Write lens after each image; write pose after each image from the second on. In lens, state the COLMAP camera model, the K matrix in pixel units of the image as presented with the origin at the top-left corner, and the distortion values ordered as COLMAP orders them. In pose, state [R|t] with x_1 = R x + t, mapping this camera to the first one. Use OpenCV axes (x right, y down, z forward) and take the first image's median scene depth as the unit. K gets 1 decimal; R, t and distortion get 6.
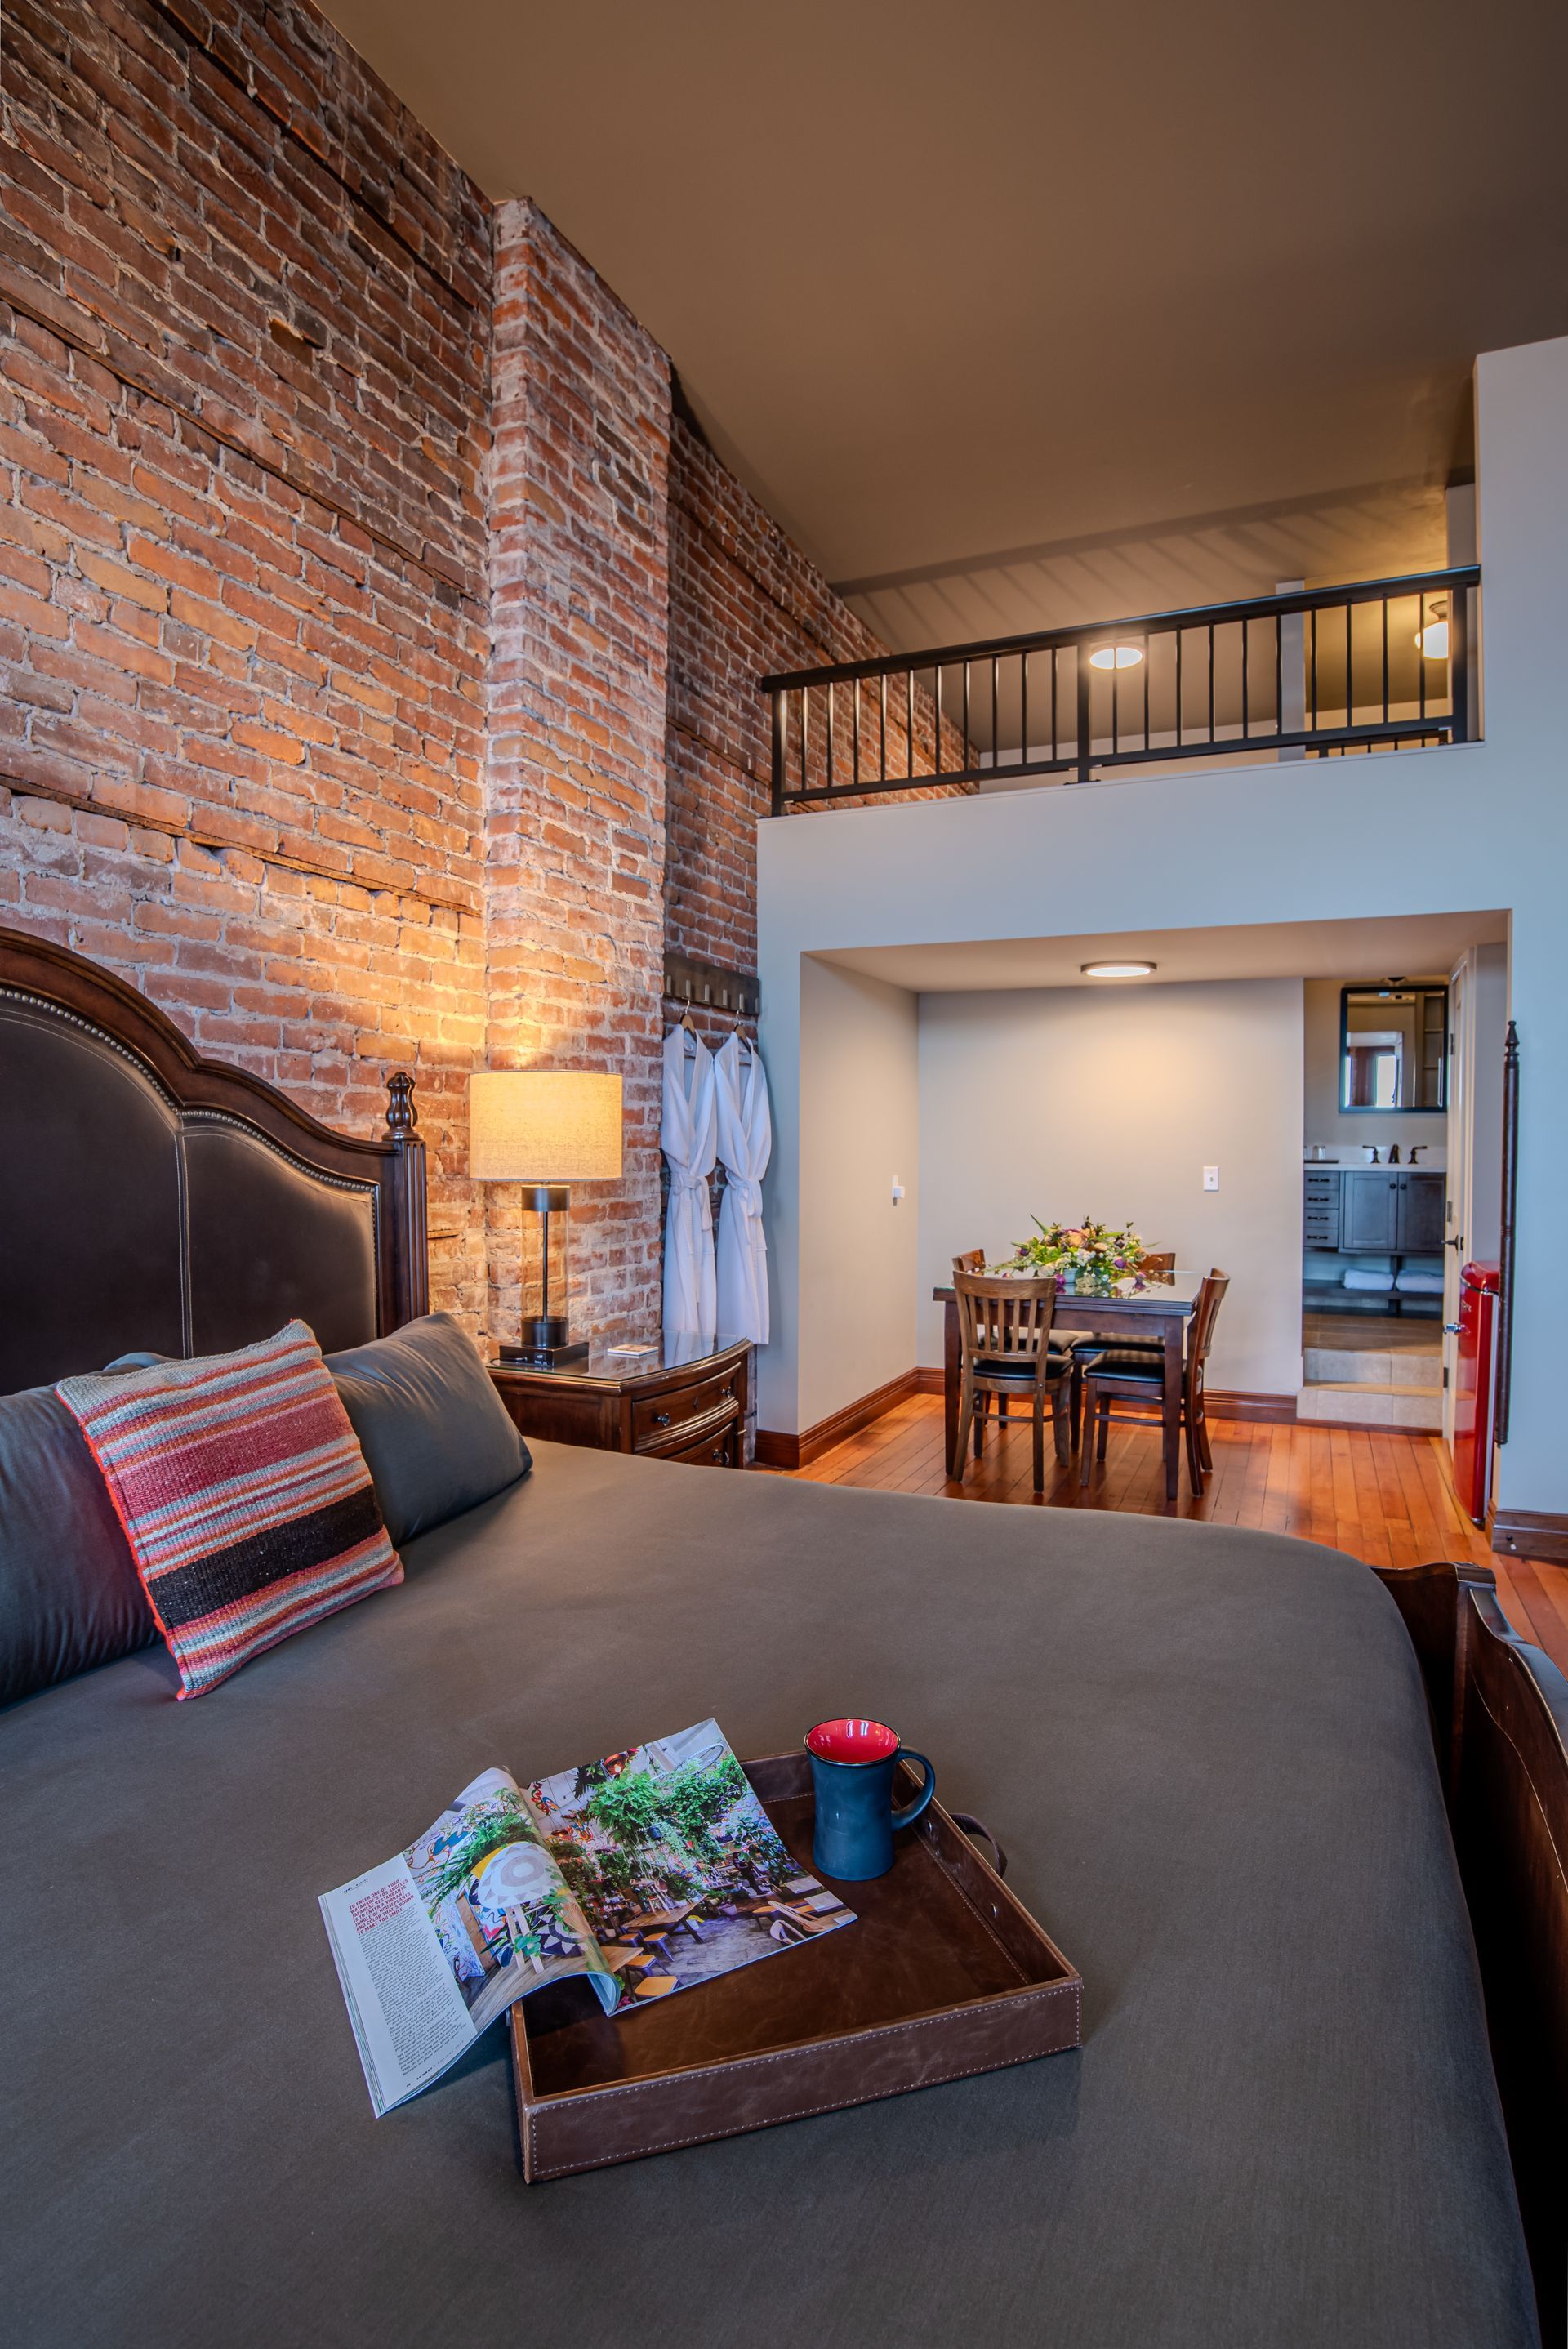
lens RADIAL K [[1290.9, 0, 817.3], [0, 1290.9, 1170.8], [0, 0, 1]] dist [-0.015075, 0.011017]
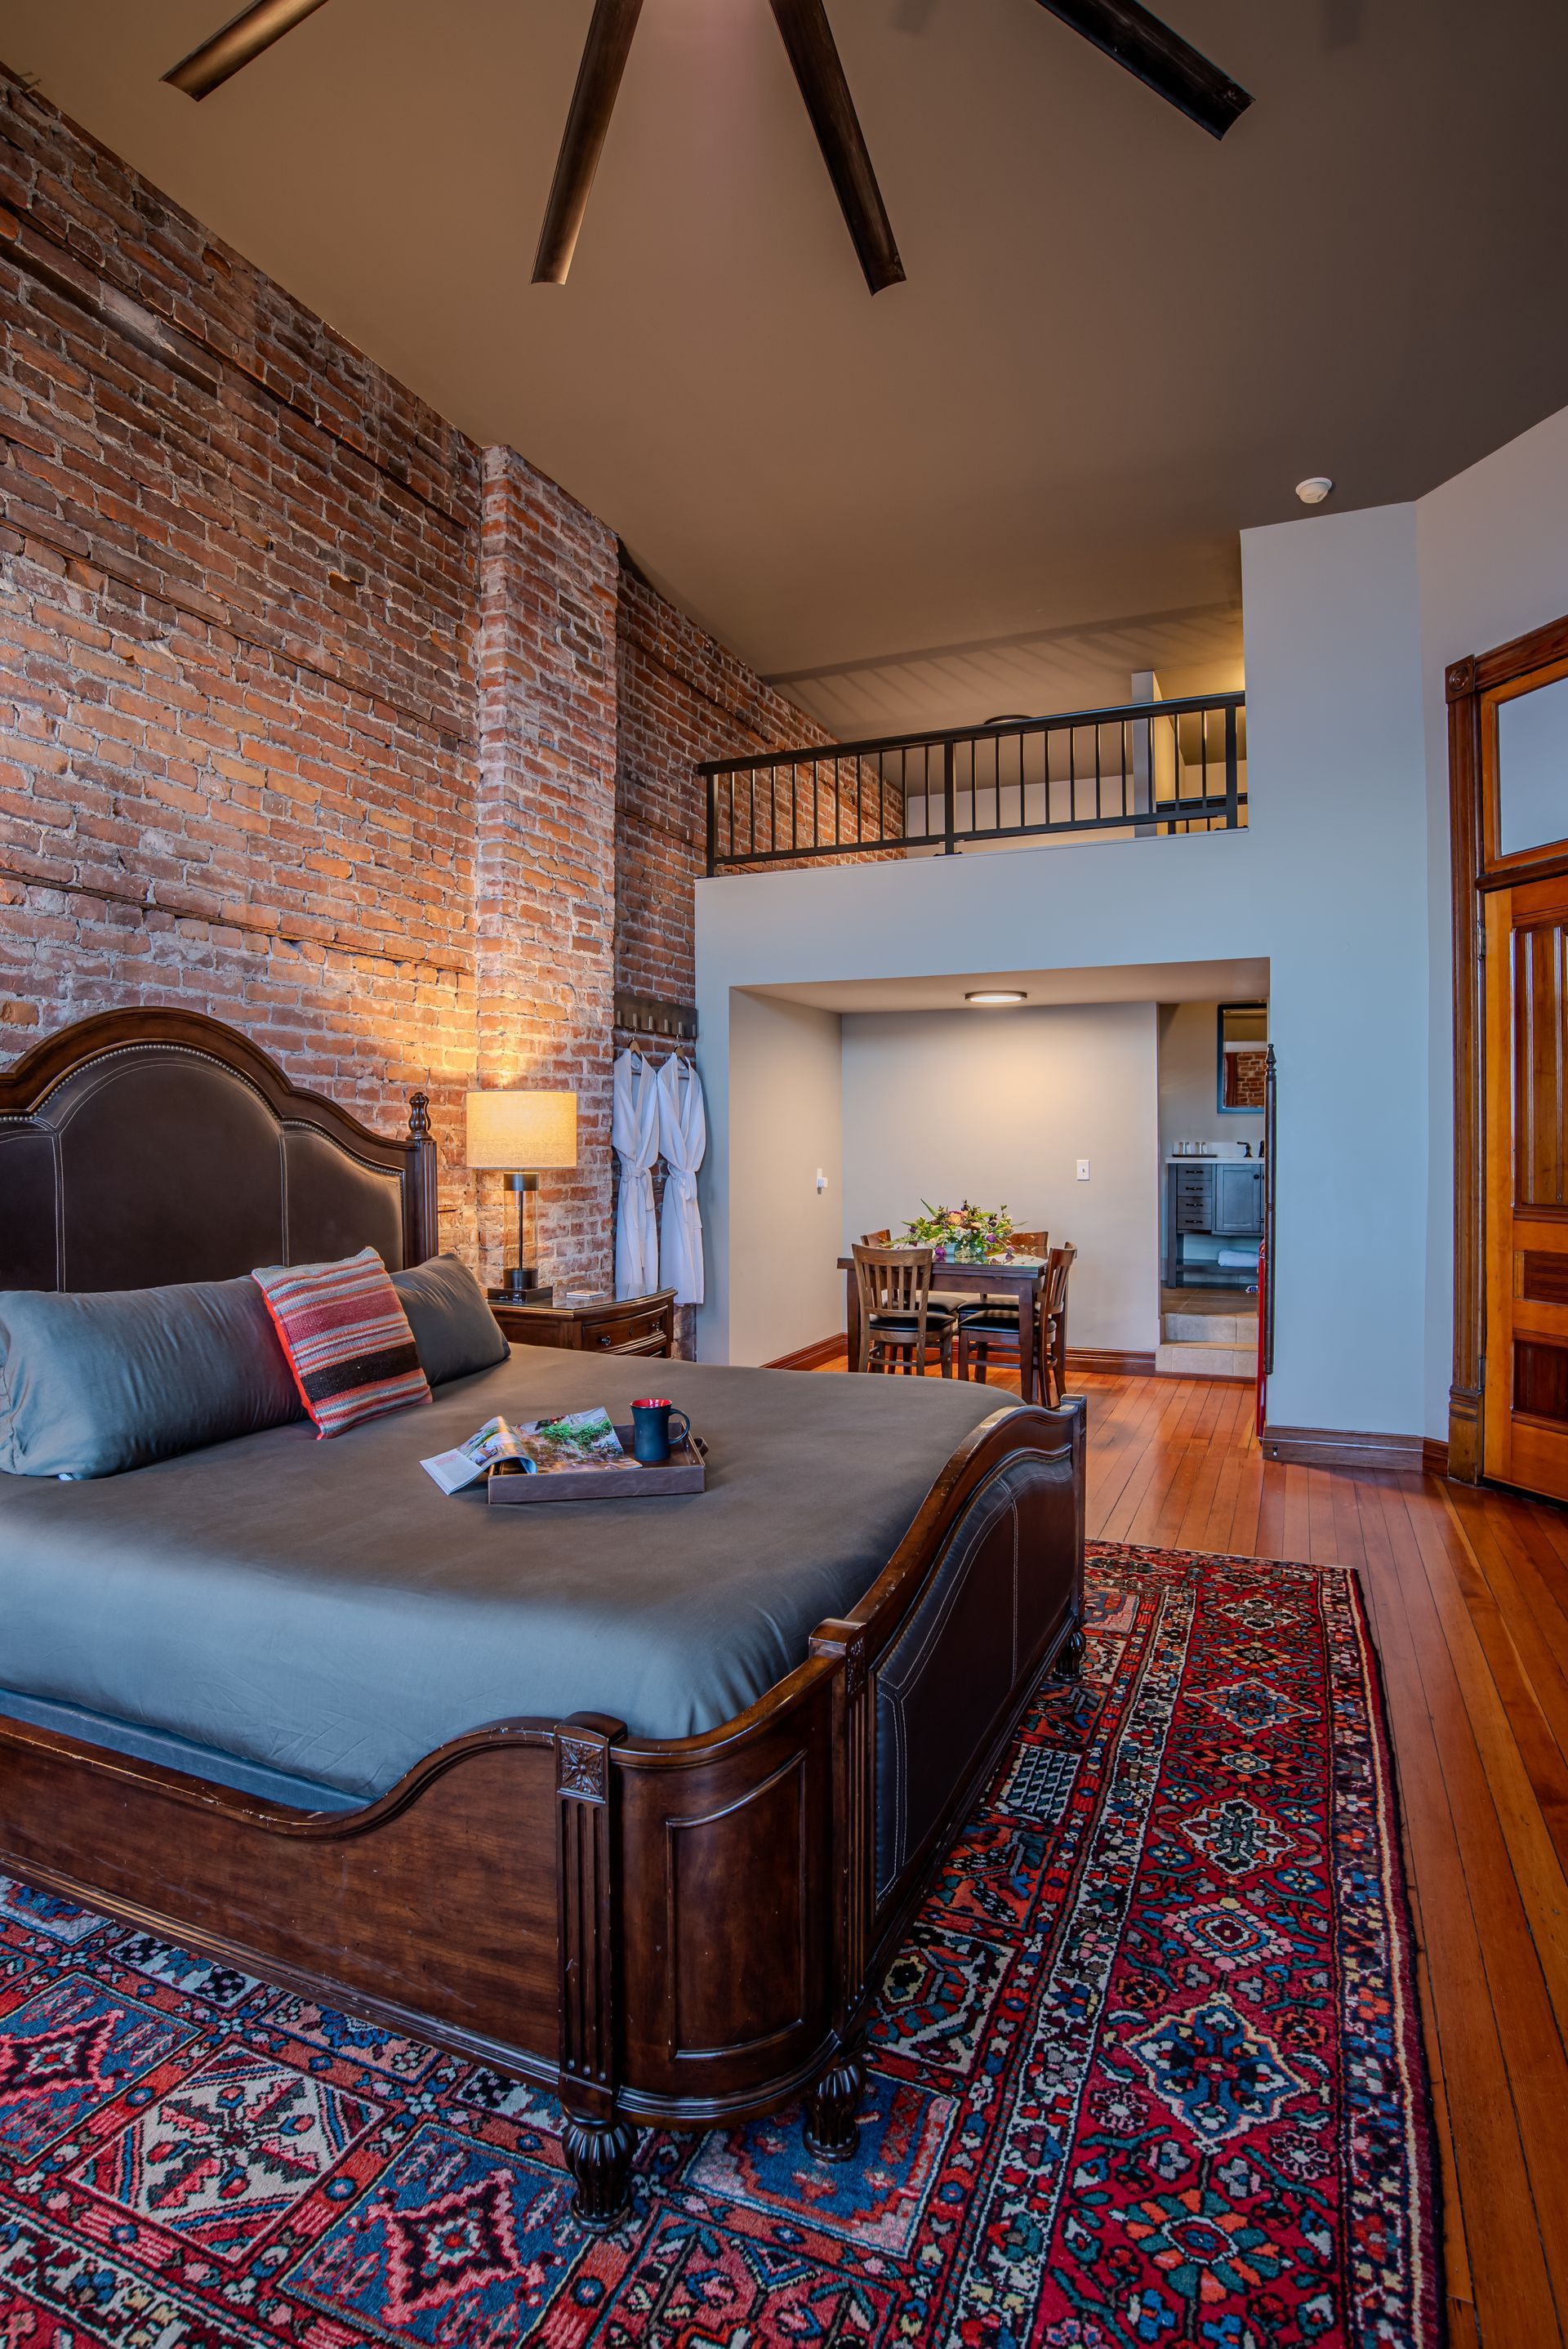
lens RADIAL K [[1314.4, 0, 799.7], [0, 1314.4, 1149.2], [0, 0, 1]] dist [0.002282, -0.000607]
pose [[0.999980, -0.004236, -0.004752, 0.088722], [0.004156, 0.999853, -0.016605, 0.010417], [0.004821, 0.016584, 0.999851, -0.381180]]
